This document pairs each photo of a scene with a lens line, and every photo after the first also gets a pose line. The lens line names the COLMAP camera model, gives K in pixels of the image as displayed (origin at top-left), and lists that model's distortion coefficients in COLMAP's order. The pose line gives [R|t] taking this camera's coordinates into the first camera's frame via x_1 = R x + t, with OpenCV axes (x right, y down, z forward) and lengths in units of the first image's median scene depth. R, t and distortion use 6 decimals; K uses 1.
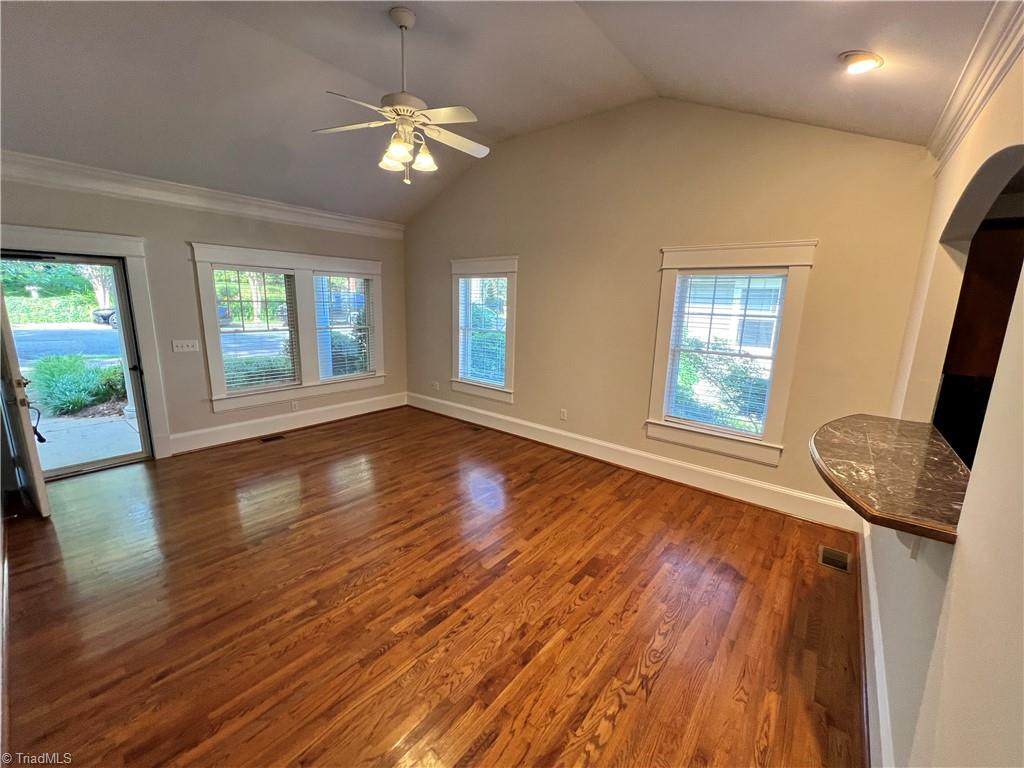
lens RADIAL K [[409.0, 0, 512.0], [0, 409.0, 384.0], [0, 0, 1]] dist [-0.000356, -0.000048]
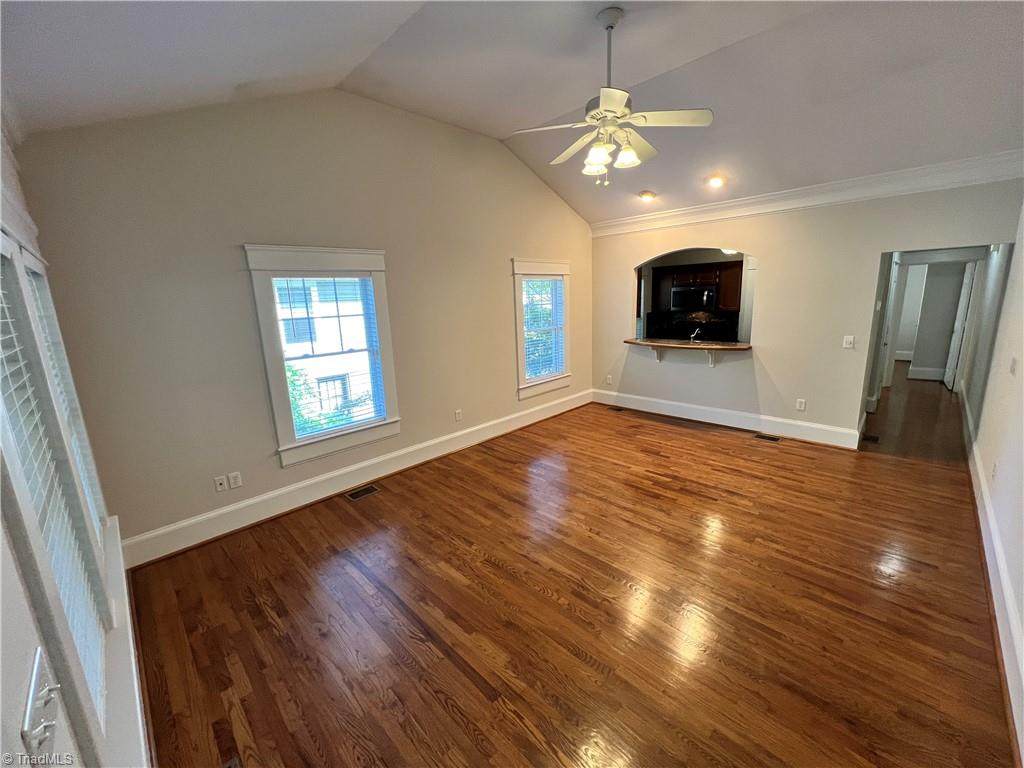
lens RADIAL K [[409.0, 0, 512.0], [0, 409.0, 384.0], [0, 0, 1]] dist [-0.000356, -0.000048]
pose [[0.096960, -0.240105, 0.965892, -1.312514], [0.236618, 0.948202, 0.211955, -0.290261], [-0.966753, 0.207997, 0.148751, 1.141401]]
